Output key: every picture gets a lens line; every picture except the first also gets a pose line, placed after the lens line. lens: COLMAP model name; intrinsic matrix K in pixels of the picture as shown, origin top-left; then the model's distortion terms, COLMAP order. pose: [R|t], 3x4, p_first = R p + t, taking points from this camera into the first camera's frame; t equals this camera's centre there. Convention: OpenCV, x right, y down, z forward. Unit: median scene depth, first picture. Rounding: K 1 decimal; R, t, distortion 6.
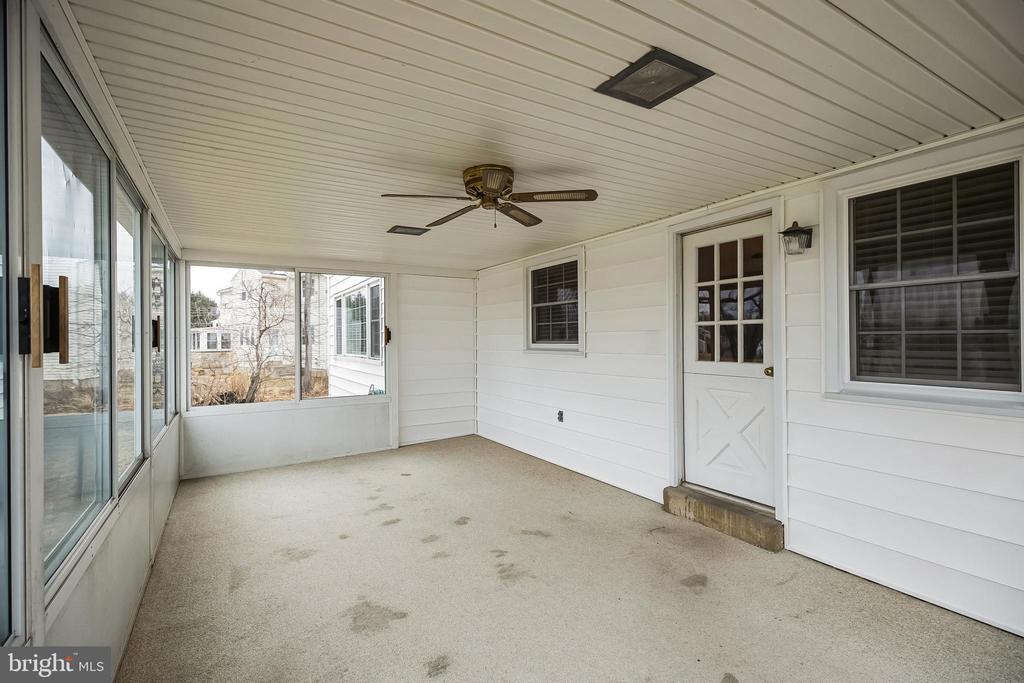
lens RADIAL K [[478.1, 0, 513.7], [0, 478.1, 343.9], [0, 0, 1]] dist [0.019429, -0.007494]
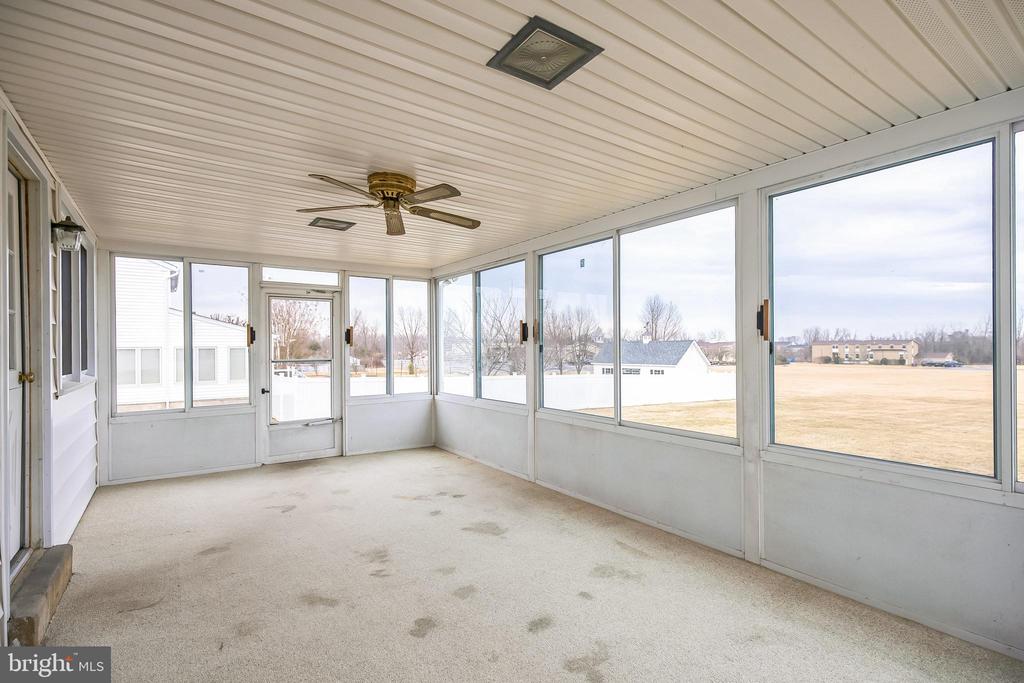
lens RADIAL K [[478.1, 0, 513.7], [0, 478.1, 343.9], [0, 0, 1]] dist [0.019429, -0.007494]
pose [[-0.996563, 0.017229, -0.081021, -0.211581], [0.017295, 0.999850, -0.000107, 0.015958], [0.081007, -0.001508, -0.996712, 1.908013]]
